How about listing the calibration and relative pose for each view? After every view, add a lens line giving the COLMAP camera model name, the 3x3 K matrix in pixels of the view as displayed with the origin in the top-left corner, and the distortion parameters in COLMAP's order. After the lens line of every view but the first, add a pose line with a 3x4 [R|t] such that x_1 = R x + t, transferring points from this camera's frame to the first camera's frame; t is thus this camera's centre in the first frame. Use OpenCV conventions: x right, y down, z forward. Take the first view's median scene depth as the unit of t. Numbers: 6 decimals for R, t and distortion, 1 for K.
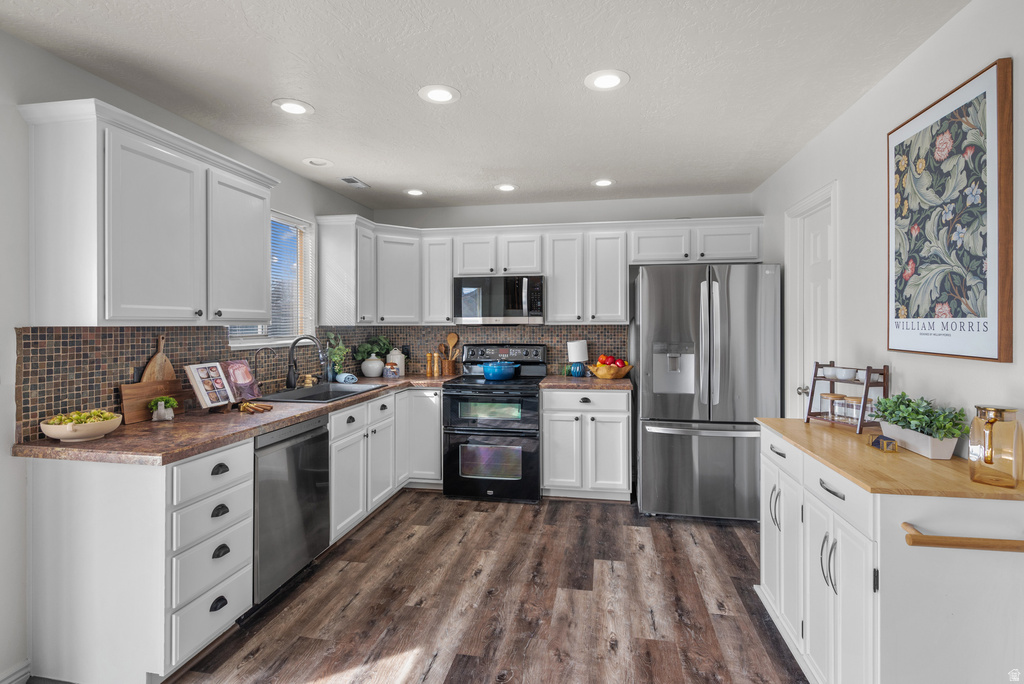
lens RADIAL K [[503.8, 0, 514.0], [0, 503.8, 323.3], [0, 0, 1]] dist [0.017959, 0.000191]
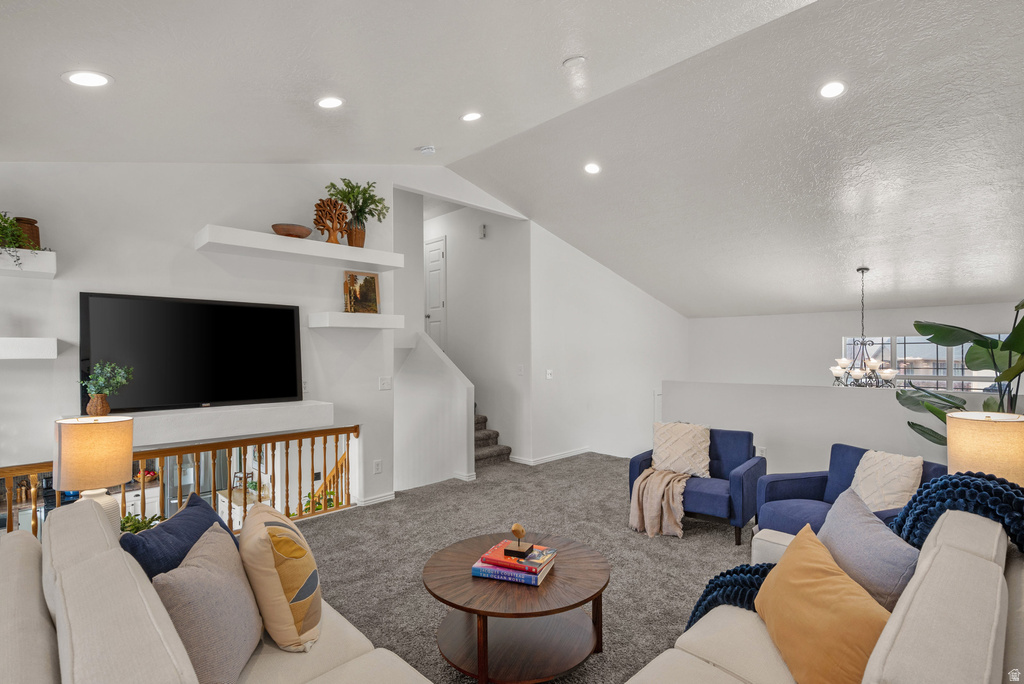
lens RADIAL K [[503.8, 0, 512.4], [0, 503.8, 348.5], [0, 0, 1]] dist [0.017959, 0.000191]
pose [[0.586640, 0.006568, 0.809822, -0.687981], [-0.001258, 0.999973, -0.007199, -0.465905], [-0.809847, 0.003204, 0.586632, -1.605545]]
